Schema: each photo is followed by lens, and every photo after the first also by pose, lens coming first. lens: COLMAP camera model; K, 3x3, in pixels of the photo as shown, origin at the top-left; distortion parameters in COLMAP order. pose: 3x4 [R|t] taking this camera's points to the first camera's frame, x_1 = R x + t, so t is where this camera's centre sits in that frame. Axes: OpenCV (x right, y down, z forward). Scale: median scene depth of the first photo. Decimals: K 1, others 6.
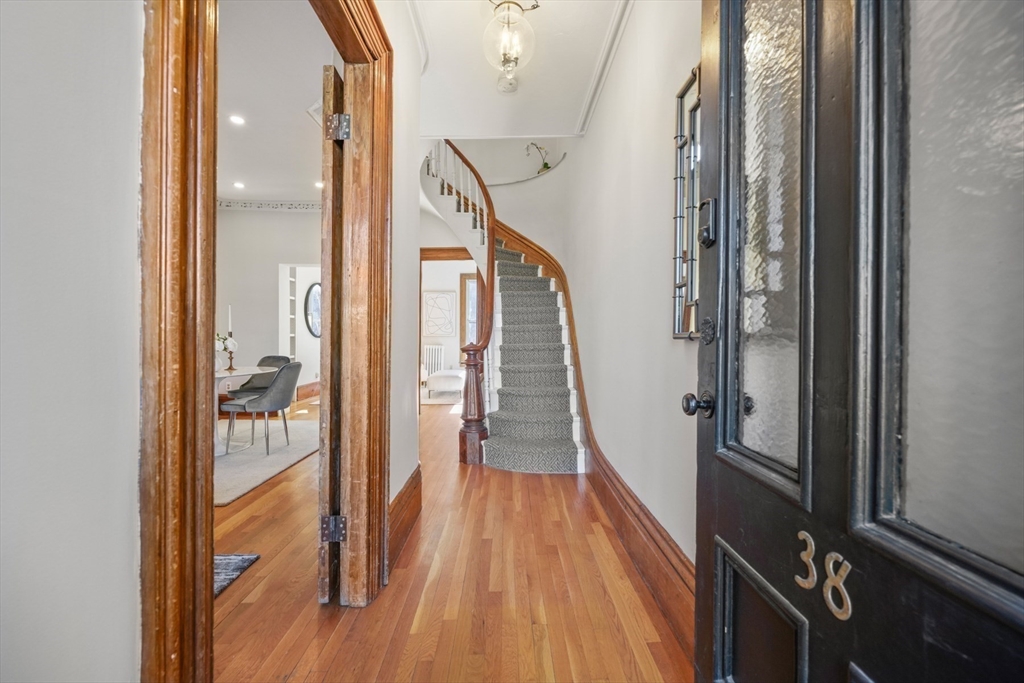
lens RADIAL K [[435.1, 0, 515.0], [0, 435.1, 343.6], [0, 0, 1]] dist [-0.001552, -0.000214]
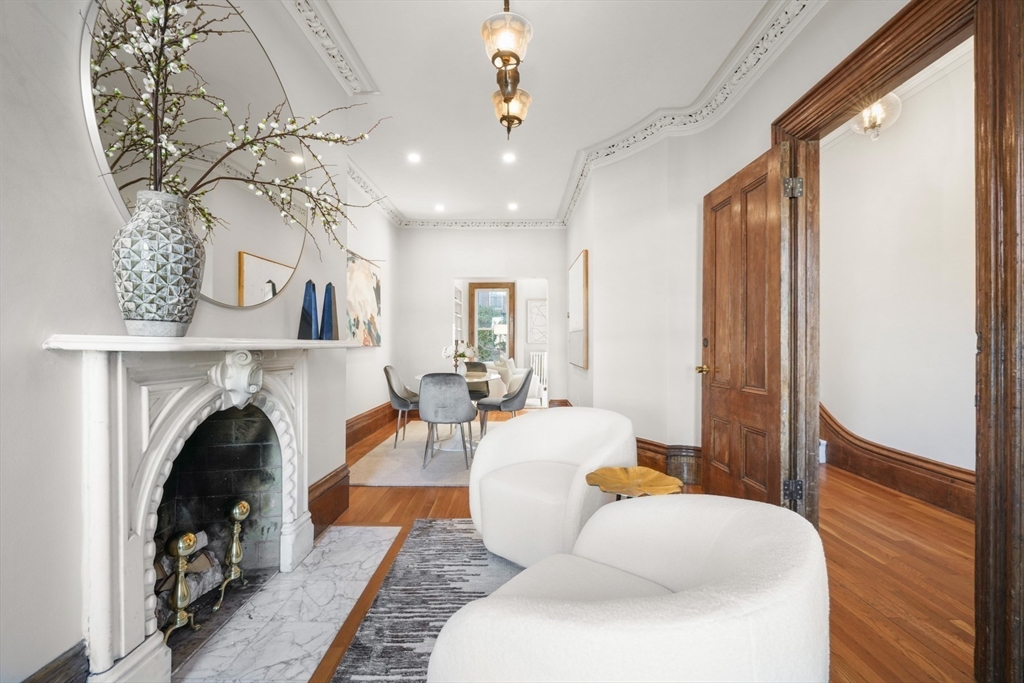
lens RADIAL K [[453.4, 0, 512.2], [0, 453.4, 344.8], [0, 0, 1]] dist [-0.001959, -0.000338]
pose [[0.999593, -0.005874, -0.027906, -1.129796], [0.005525, 0.999906, -0.012554, -0.002547], [0.027977, 0.012395, 0.999532, -0.374145]]
